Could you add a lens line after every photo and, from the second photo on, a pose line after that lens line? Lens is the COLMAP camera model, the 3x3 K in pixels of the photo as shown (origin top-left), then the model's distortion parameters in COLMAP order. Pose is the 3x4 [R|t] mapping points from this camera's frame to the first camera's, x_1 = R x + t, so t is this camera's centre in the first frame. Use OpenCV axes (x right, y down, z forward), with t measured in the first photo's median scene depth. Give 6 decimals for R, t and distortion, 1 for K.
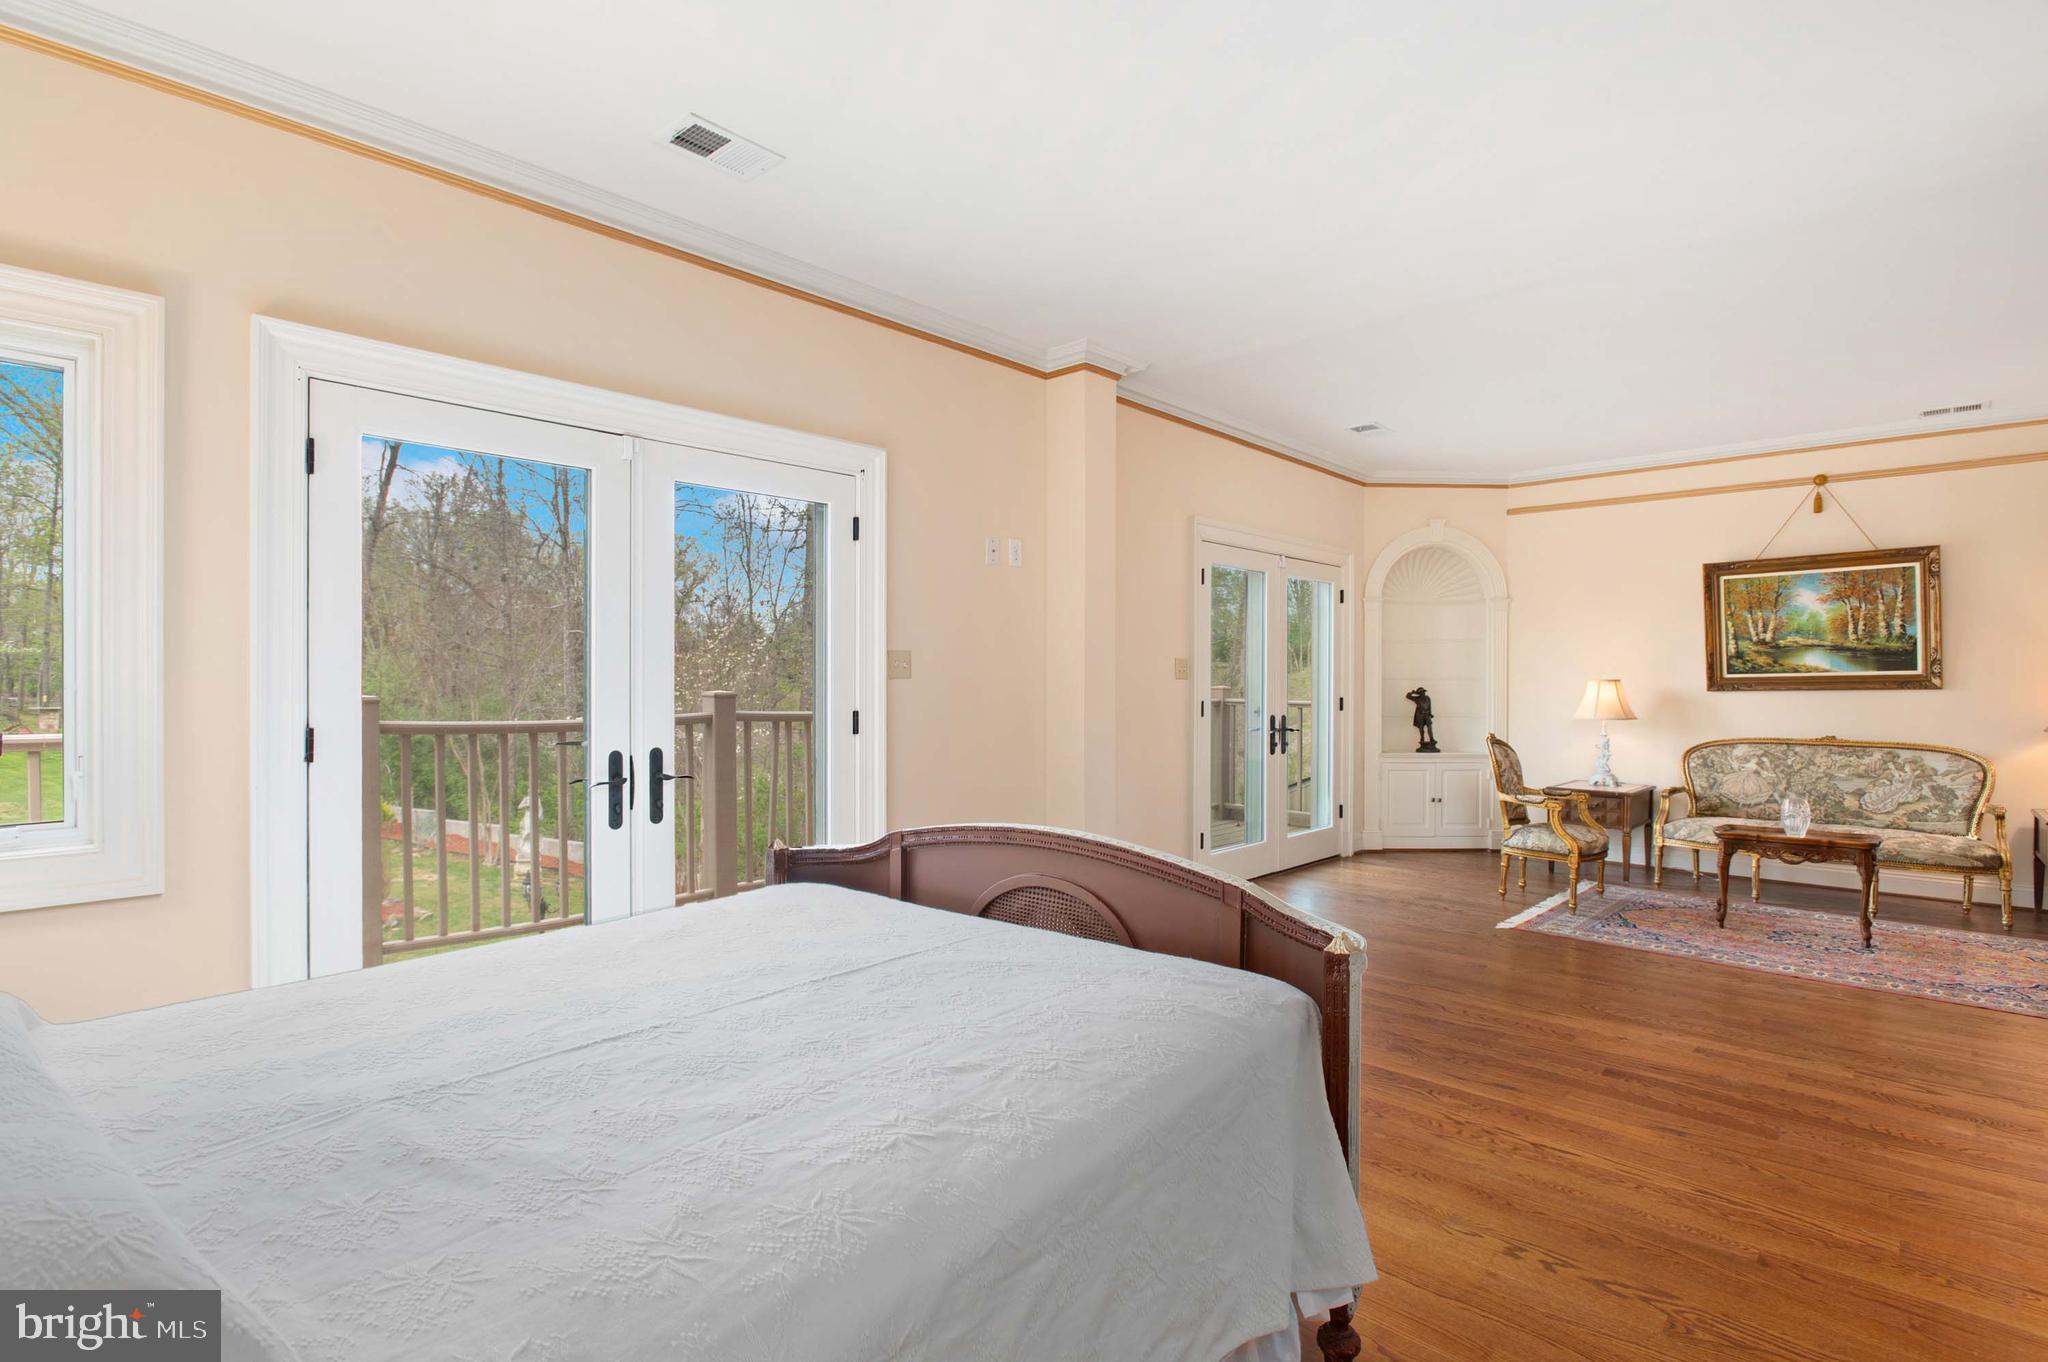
lens RADIAL K [[983.3, 0, 1023.4], [0, 983.3, 690.9], [0, 0, 1]] dist [-0.006477, -0.000670]
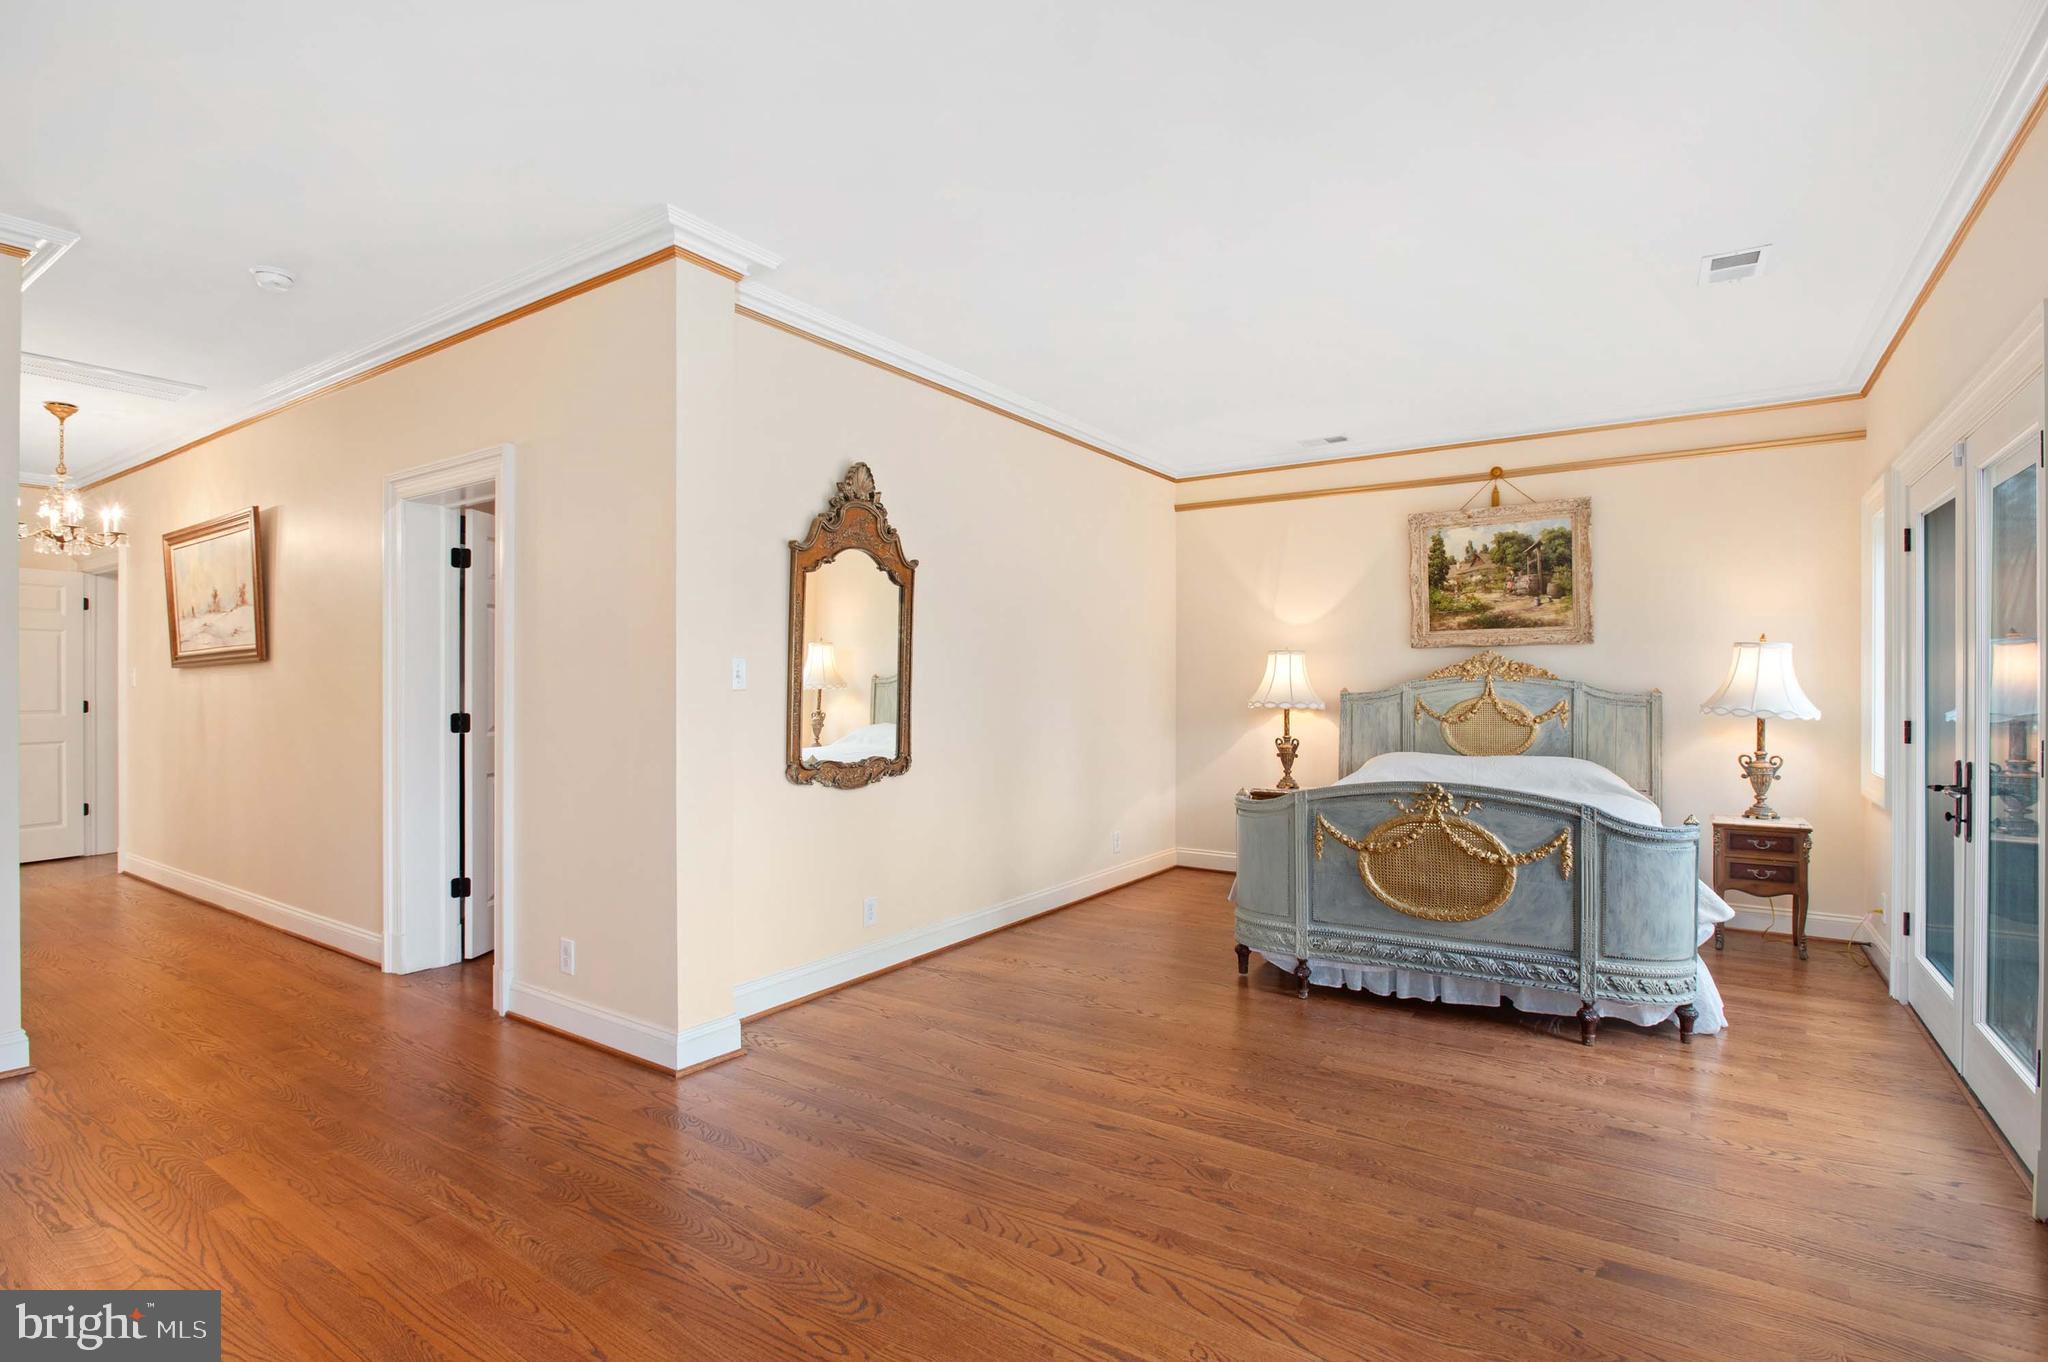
lens RADIAL K [[983.3, 0, 1026.2], [0, 983.3, 683.7], [0, 0, 1]] dist [-0.006477, -0.000670]
pose [[-0.986191, 0.004731, -0.165543, 0.549658], [0.004076, 0.999982, 0.004298, -0.012462], [0.165560, 0.003564, -0.986193, 1.453900]]
